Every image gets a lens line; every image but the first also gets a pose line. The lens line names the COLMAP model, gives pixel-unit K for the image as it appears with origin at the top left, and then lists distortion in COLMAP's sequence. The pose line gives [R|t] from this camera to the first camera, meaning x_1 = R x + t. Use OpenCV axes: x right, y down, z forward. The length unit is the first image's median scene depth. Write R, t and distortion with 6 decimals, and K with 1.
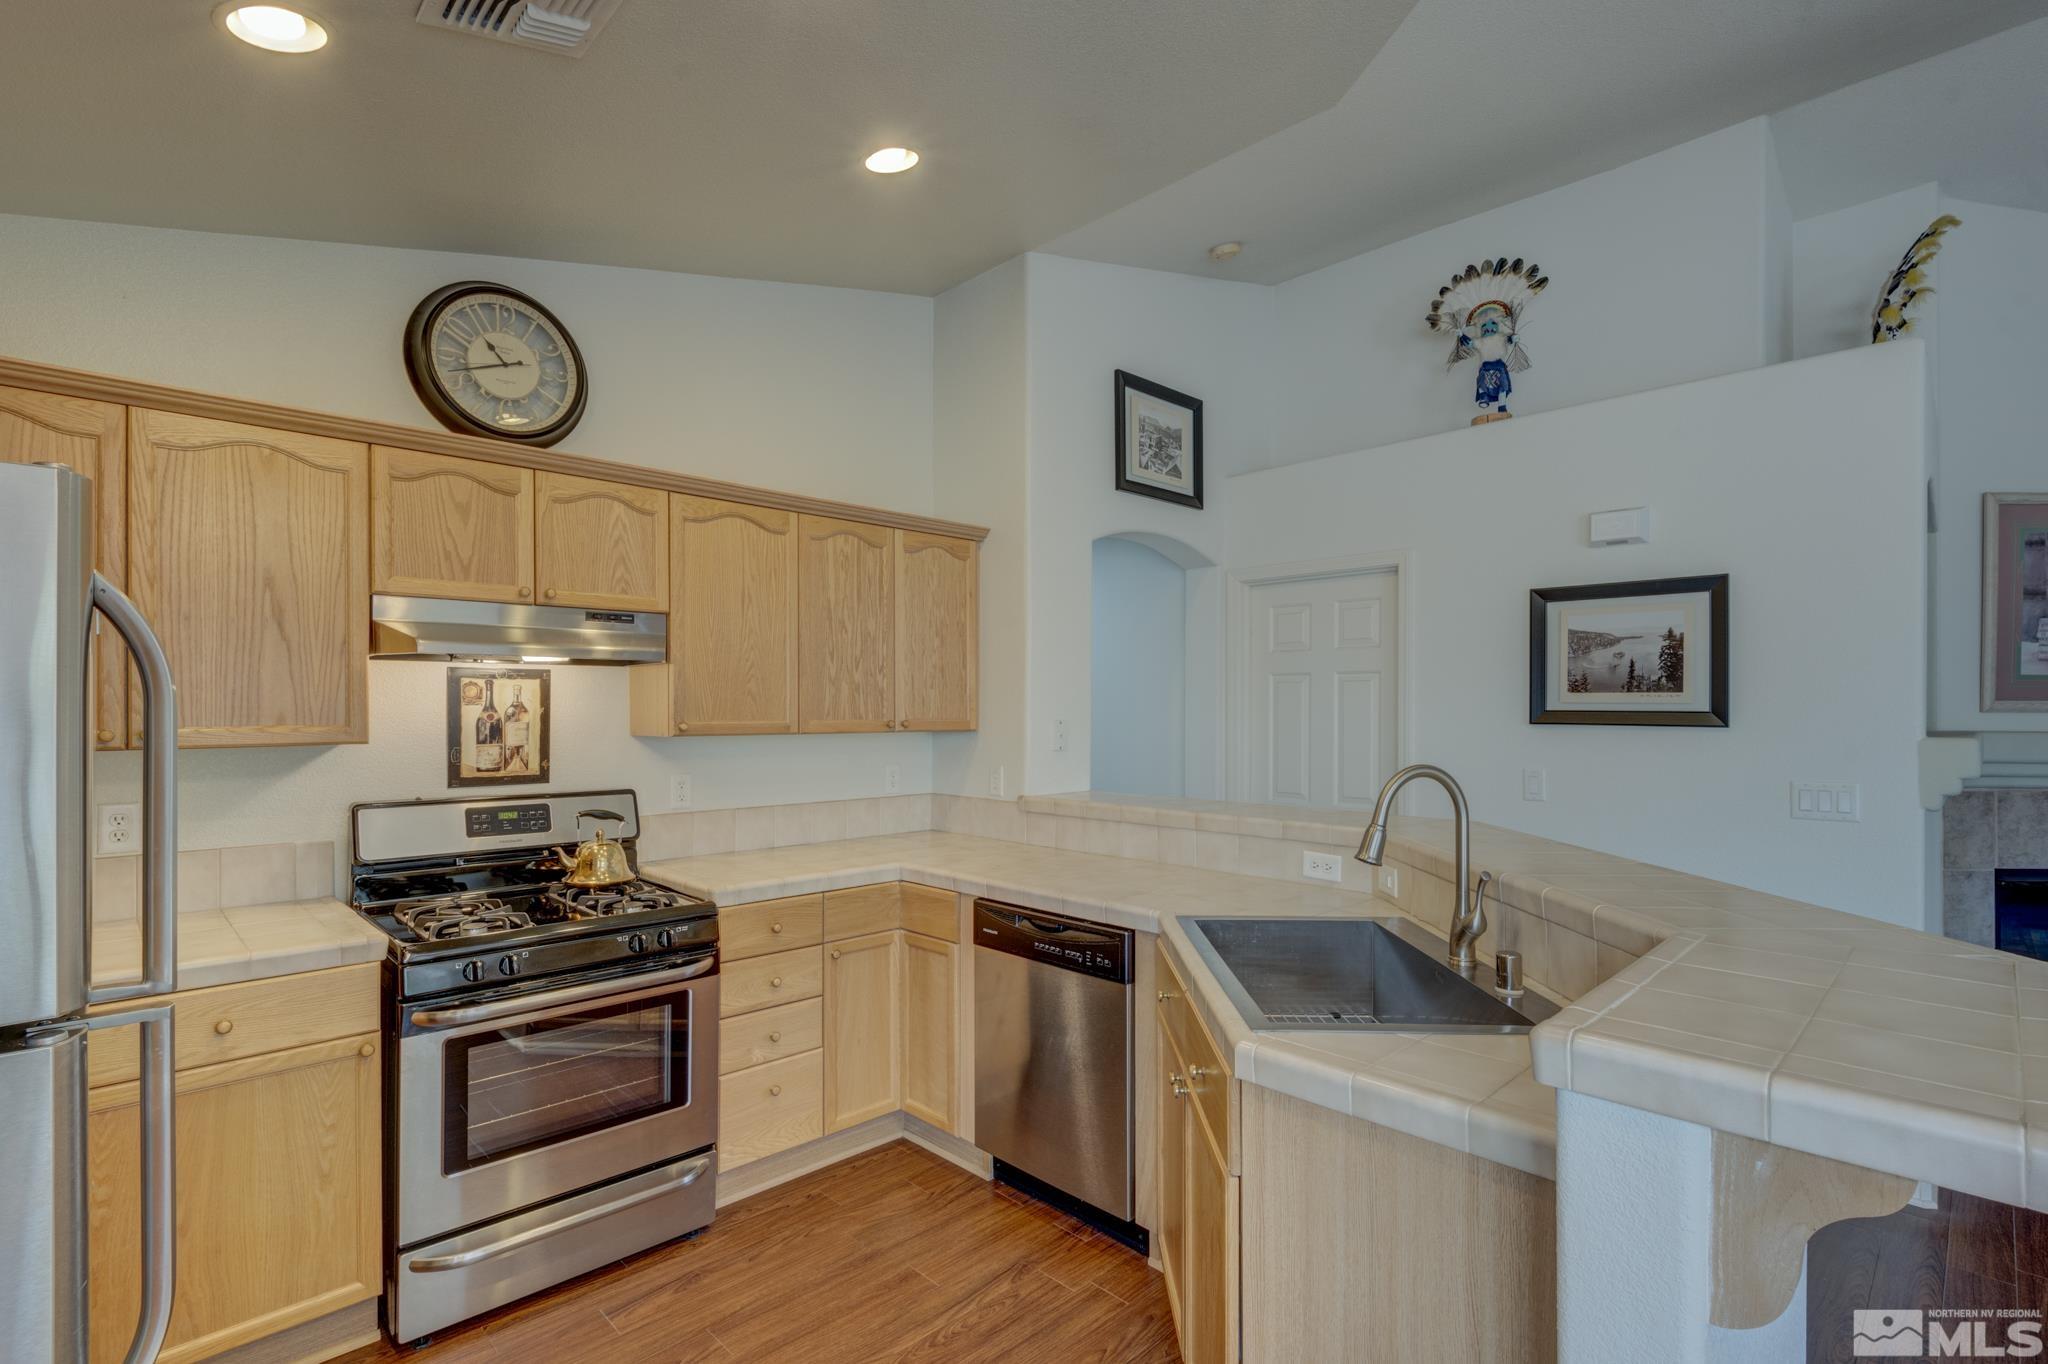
lens RADIAL K [[929.6, 0, 1027.7], [0, 929.6, 704.0], [0, 0, 1]] dist [0.000413, -0.000111]
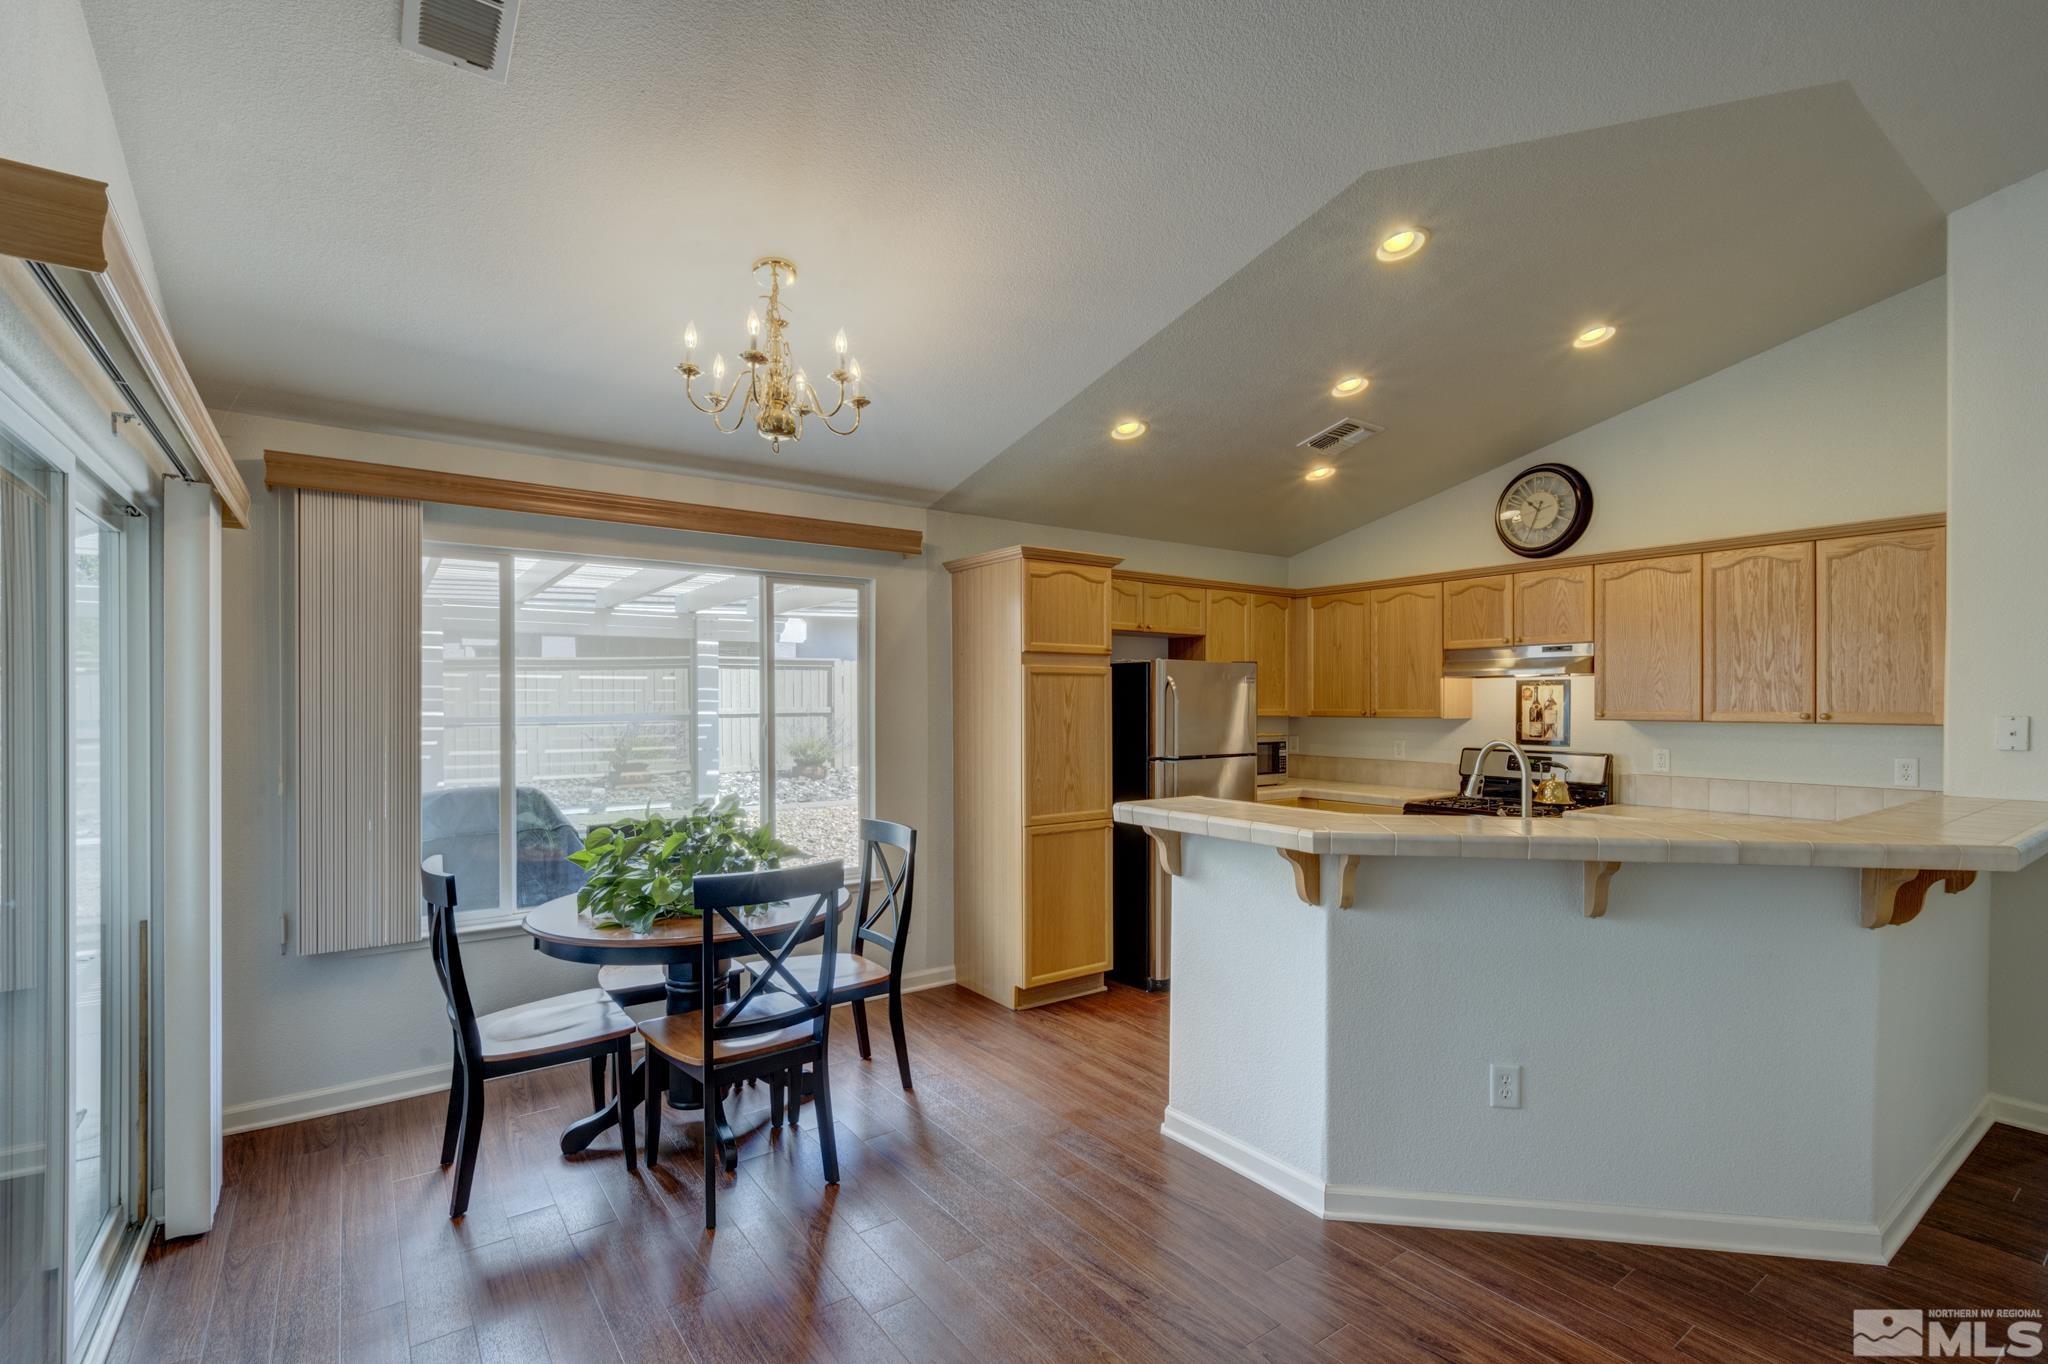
lens RADIAL K [[929.6, 0, 1027.7], [0, 929.6, 704.0], [0, 0, 1]] dist [0.000413, -0.000111]
pose [[-0.125335, -0.000318, -0.992114, 1.300983], [0.000589, 1.000000, -0.000395, 0.007910], [0.992114, -0.000634, -0.125335, 0.242867]]
